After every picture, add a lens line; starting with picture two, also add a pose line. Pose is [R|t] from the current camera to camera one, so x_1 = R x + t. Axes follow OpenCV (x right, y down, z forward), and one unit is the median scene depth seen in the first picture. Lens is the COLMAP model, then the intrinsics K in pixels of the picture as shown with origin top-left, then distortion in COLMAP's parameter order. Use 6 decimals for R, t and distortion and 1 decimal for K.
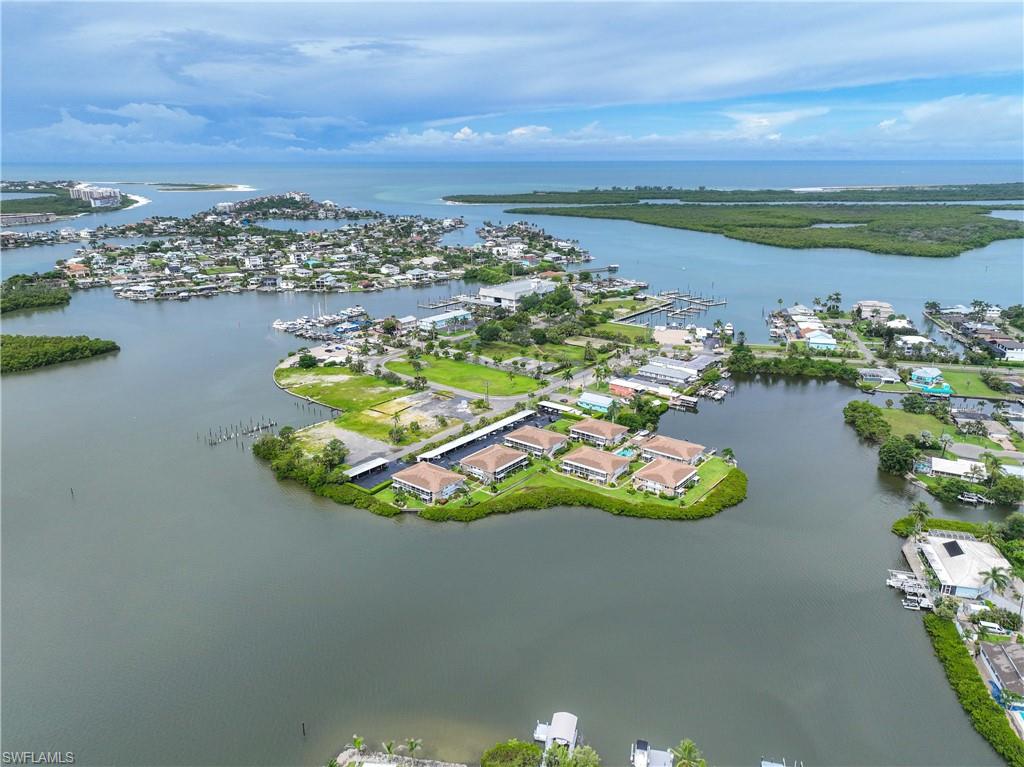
lens RADIAL K [[718.0, 0, 516.2], [0, 718.0, 381.7], [0, 0, 1]] dist [-0.005661, 0.029180]
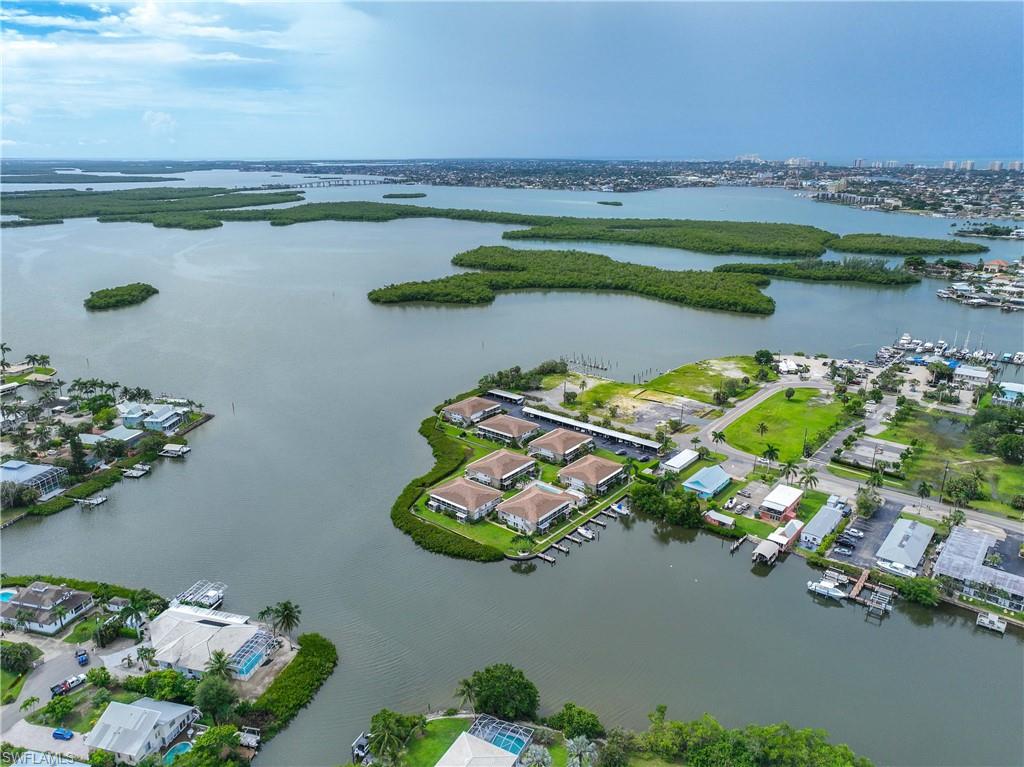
lens RADIAL K [[718.0, 0, 516.2], [0, 718.0, 381.7], [0, 0, 1]] dist [-0.005661, 0.029180]
pose [[-0.026464, 0.317094, -0.948025, 0.883820], [-0.274763, 0.909523, 0.311886, -0.274893], [0.961148, 0.268736, 0.063056, 0.749577]]
